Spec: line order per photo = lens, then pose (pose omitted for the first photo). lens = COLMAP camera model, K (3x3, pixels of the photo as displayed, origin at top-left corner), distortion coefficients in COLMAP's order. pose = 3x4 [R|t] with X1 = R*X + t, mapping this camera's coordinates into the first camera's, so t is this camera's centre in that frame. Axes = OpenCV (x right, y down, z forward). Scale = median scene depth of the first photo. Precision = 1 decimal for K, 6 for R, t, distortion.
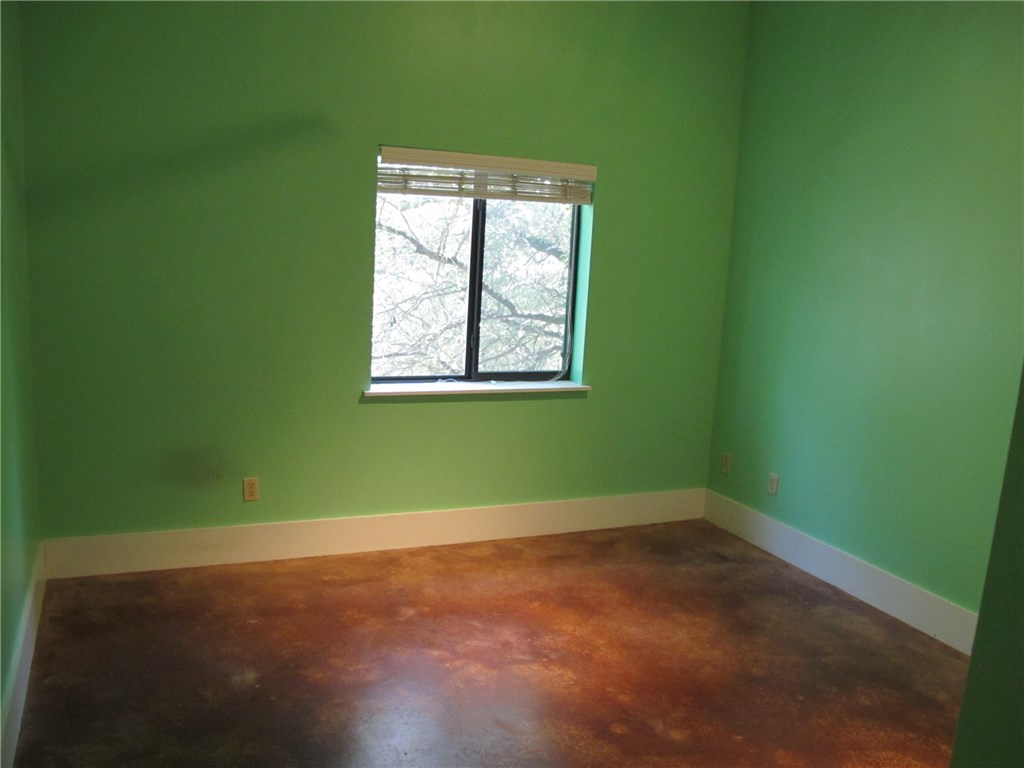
lens RADIAL K [[862.8, 0, 508.5], [0, 862.8, 395.4], [0, 0, 1]] dist [-0.150987, 0.113427]
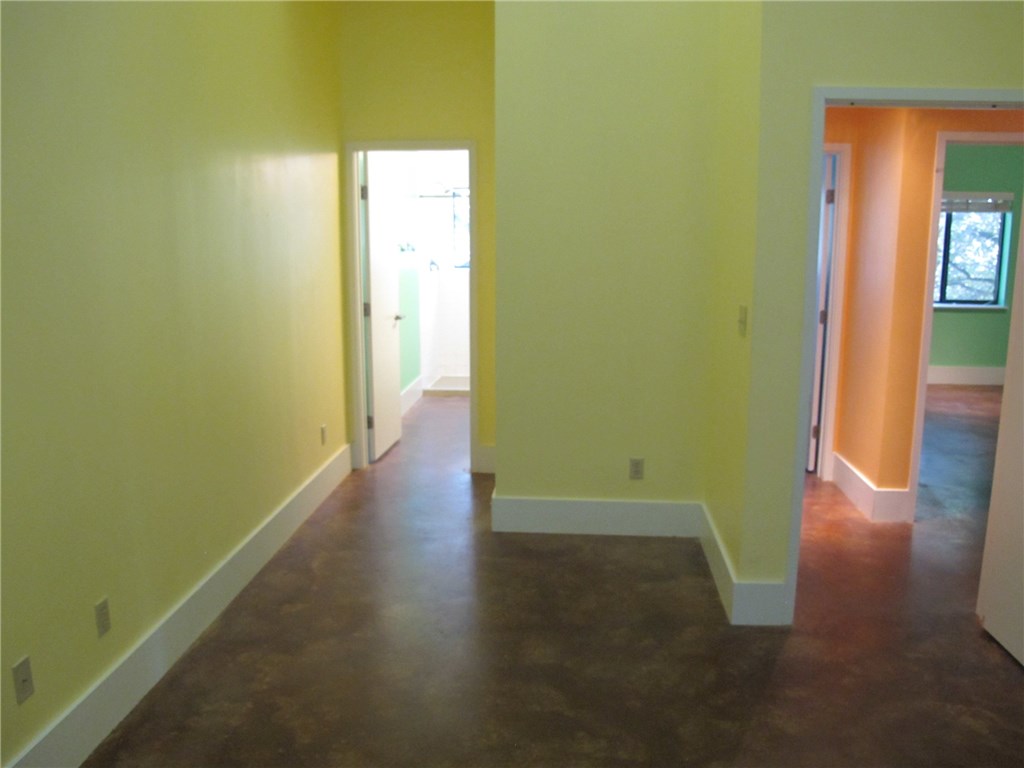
lens RADIAL K [[862.8, 0, 508.5], [0, 862.8, 395.4], [0, 0, 1]] dist [-0.150987, 0.113427]
pose [[0.873529, 0.034471, -0.485549, 0.024102], [-0.036975, 0.999306, 0.004425, 0.221206], [0.485365, 0.014088, 0.874198, -1.162225]]
